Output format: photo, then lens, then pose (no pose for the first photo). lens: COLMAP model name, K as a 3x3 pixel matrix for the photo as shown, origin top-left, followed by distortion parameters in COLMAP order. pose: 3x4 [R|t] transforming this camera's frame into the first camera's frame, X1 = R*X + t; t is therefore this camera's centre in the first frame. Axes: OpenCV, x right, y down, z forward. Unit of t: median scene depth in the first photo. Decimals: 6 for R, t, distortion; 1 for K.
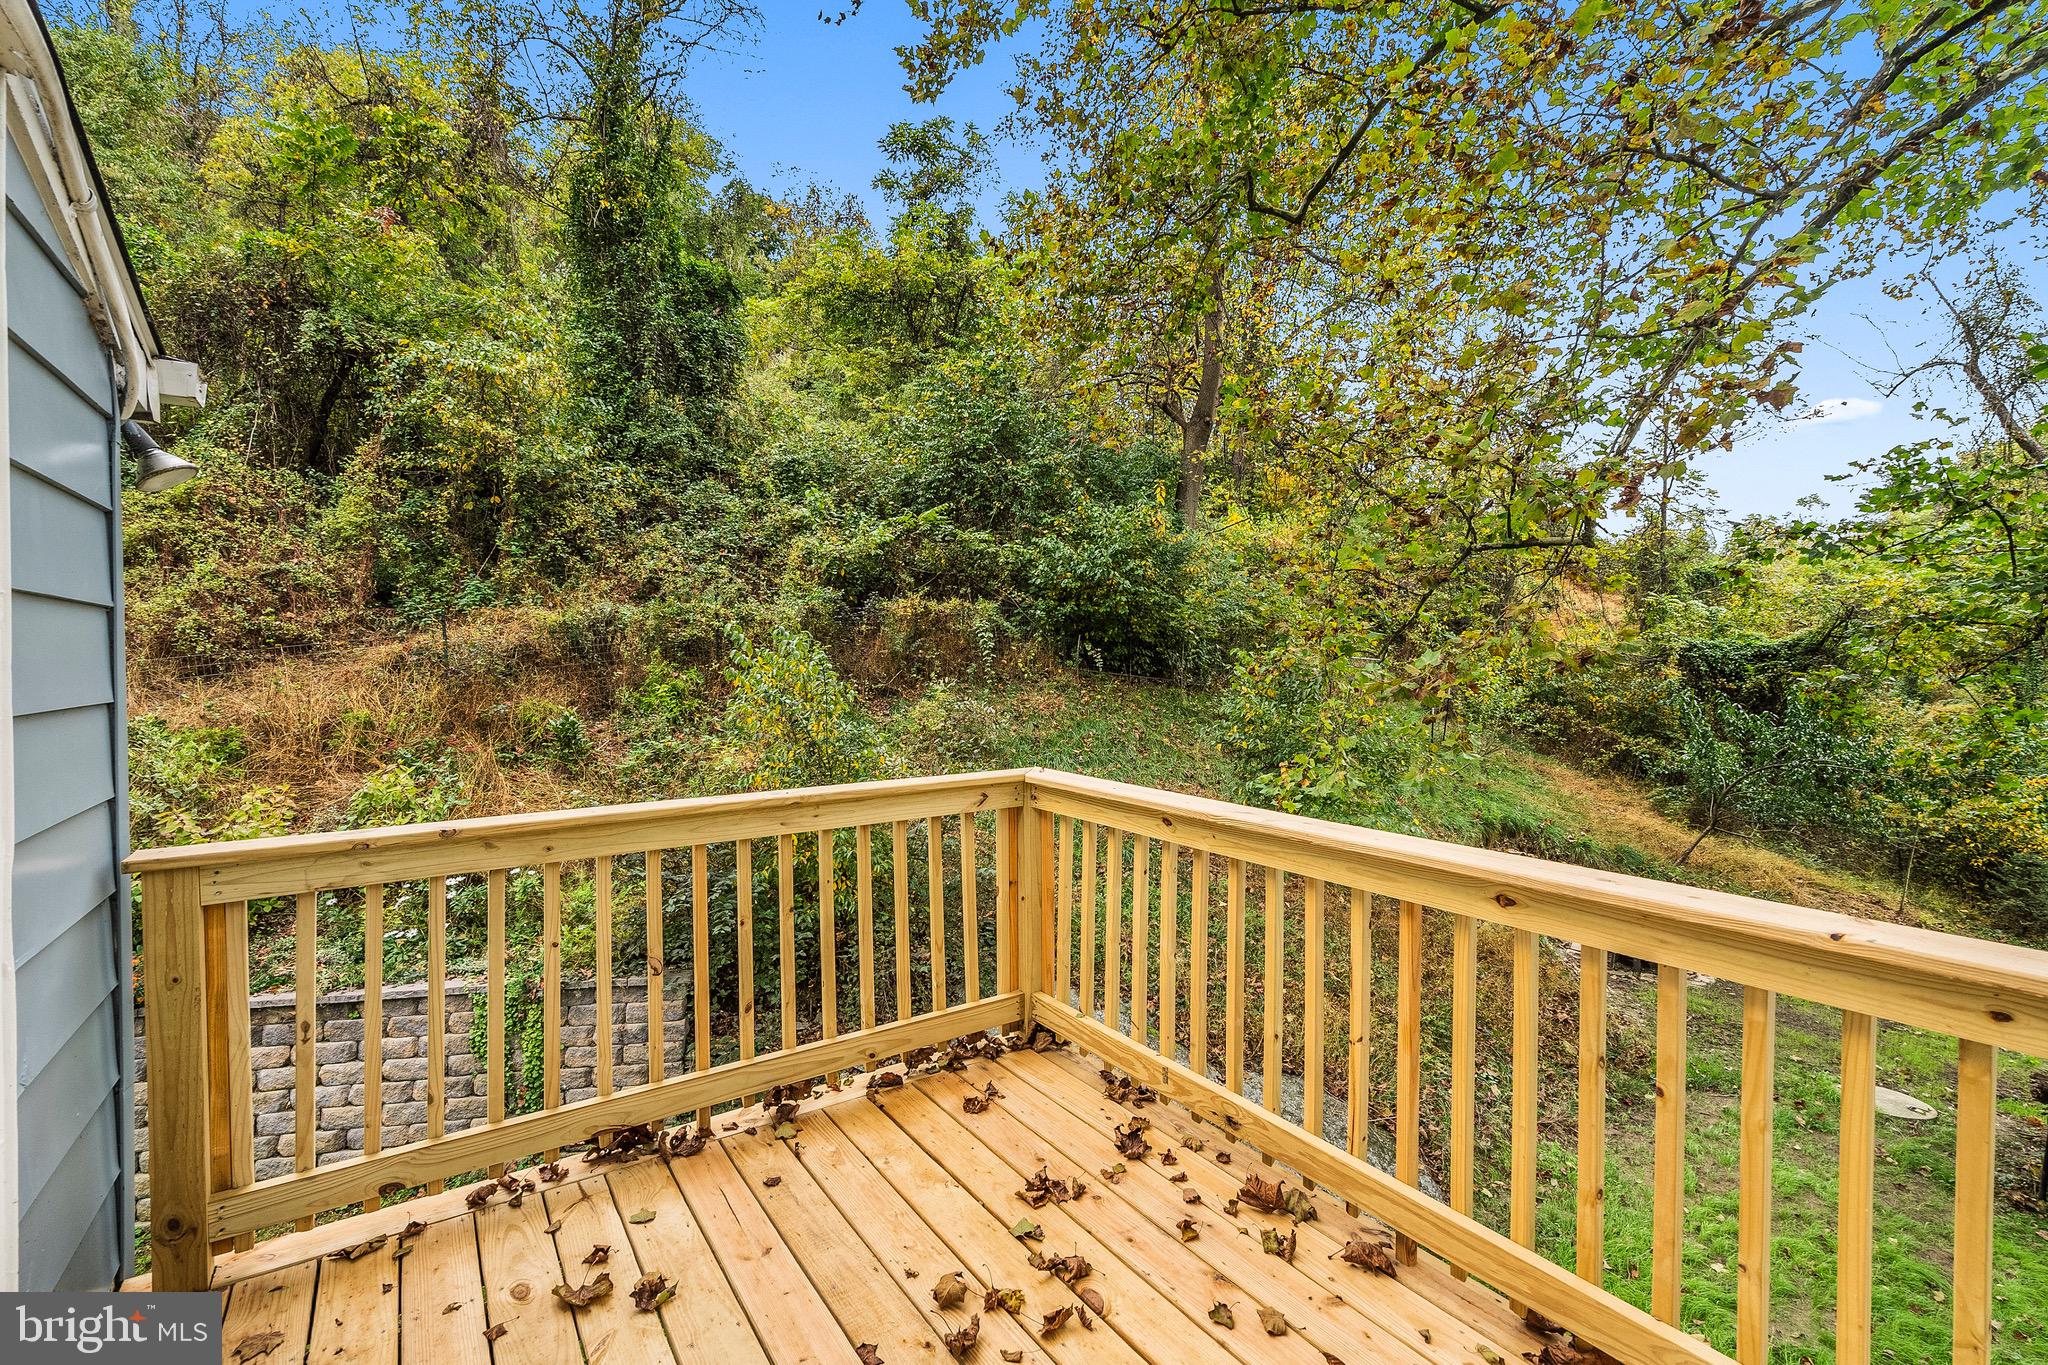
lens RADIAL K [[931.2, 0, 1024.0], [0, 931.2, 682.5], [0, 0, 1]] dist [-0.003356, 0.000623]
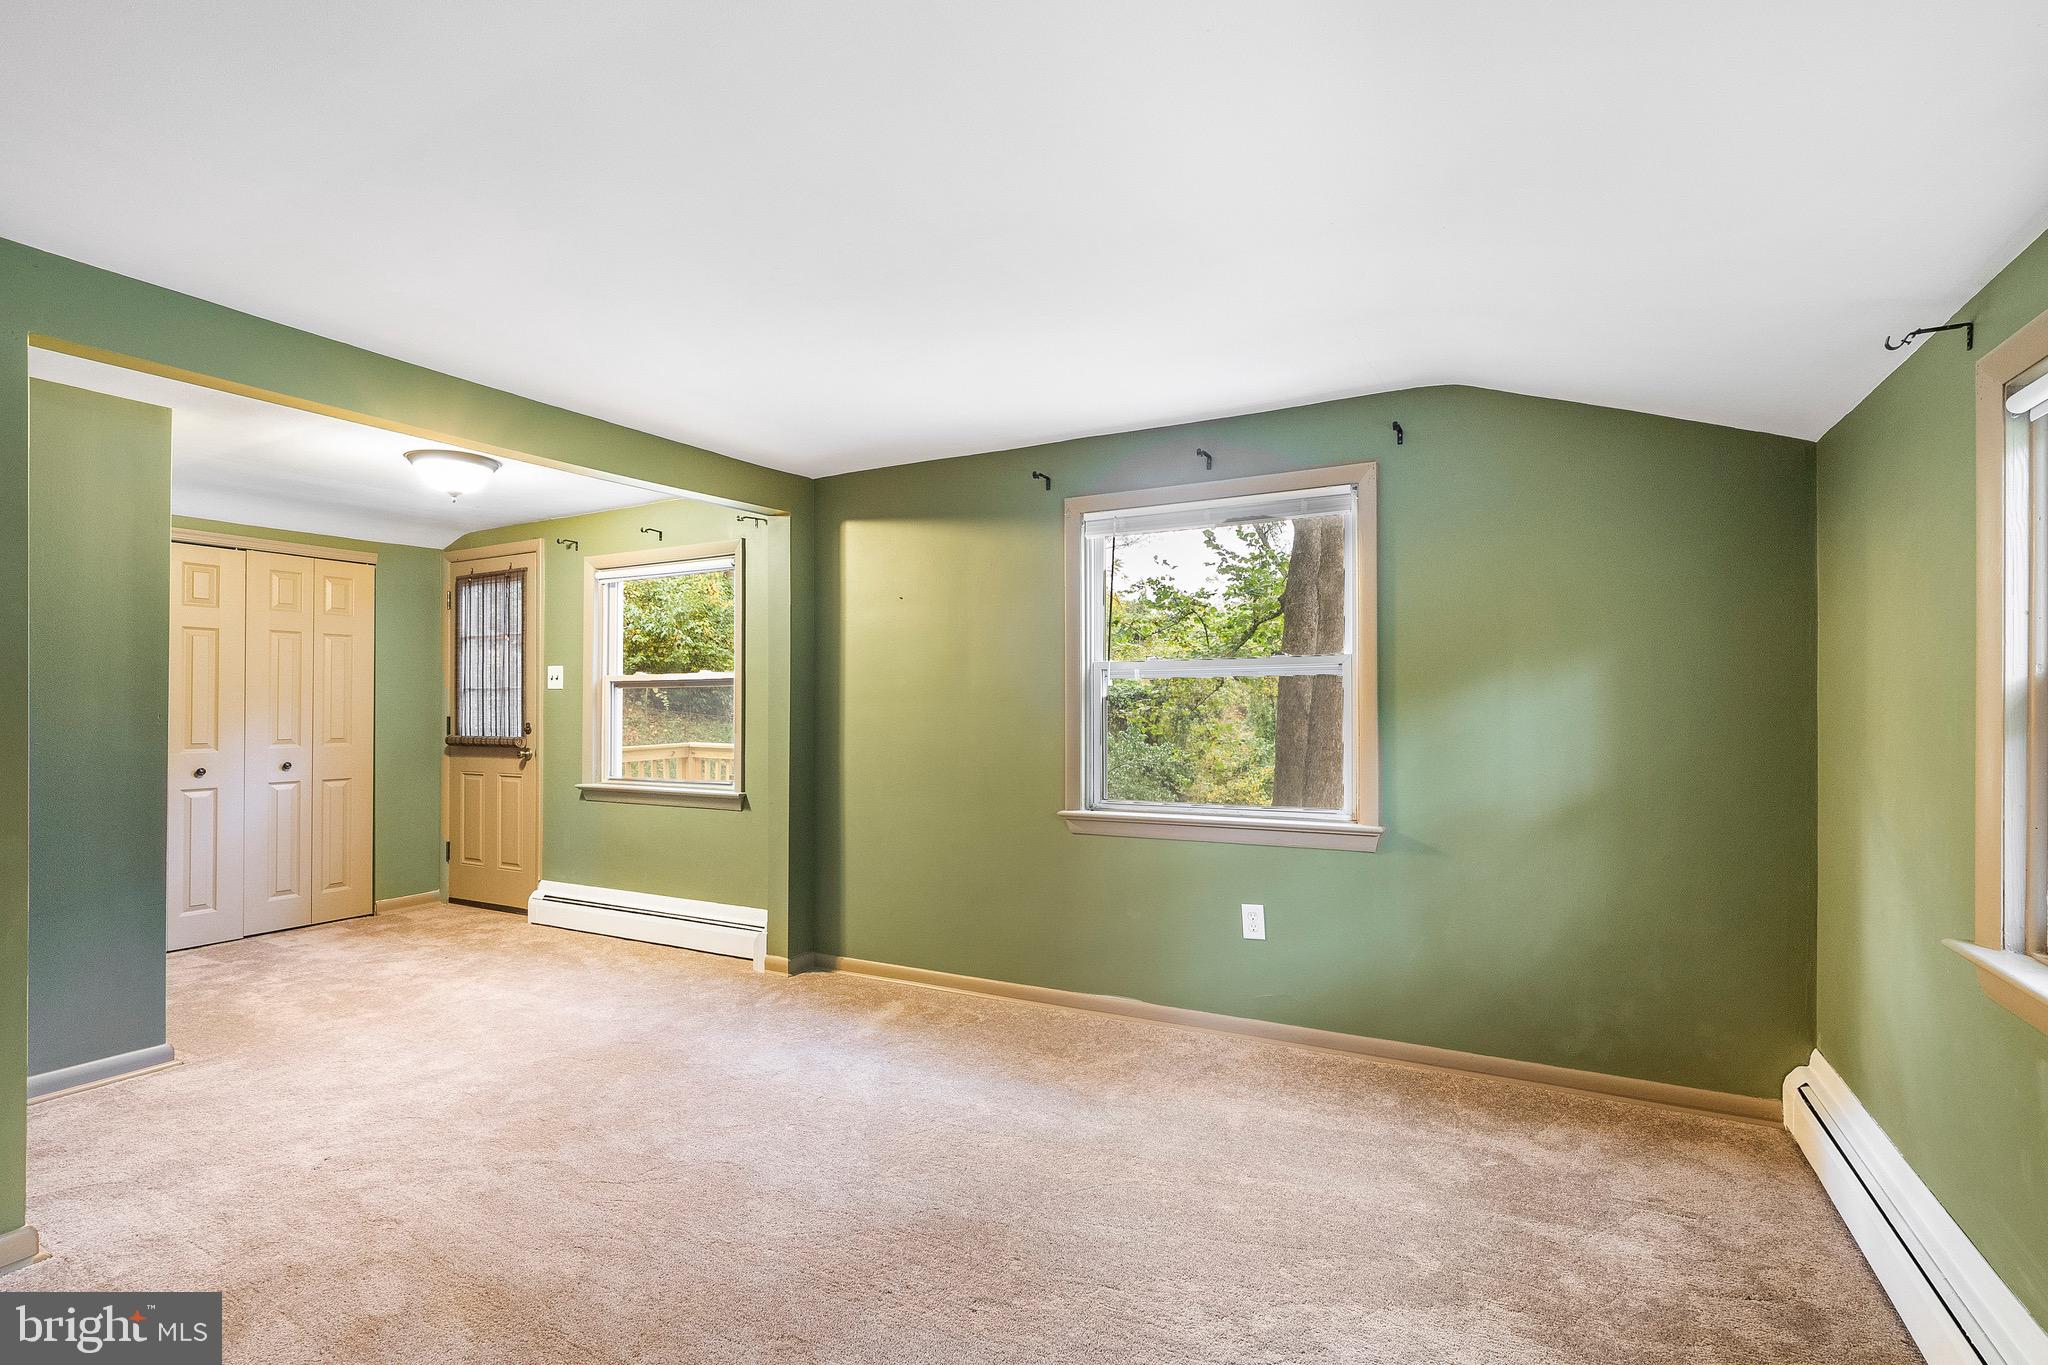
lens RADIAL K [[931.2, 0, 1024.0], [0, 931.2, 682.5], [0, 0, 1]] dist [-0.003356, 0.000623]
pose [[0.886315, 0.014909, 0.462842, -0.070056], [0.006820, 0.998953, -0.045238, 0.010143], [-0.463032, 0.043252, 0.885285, -0.318639]]
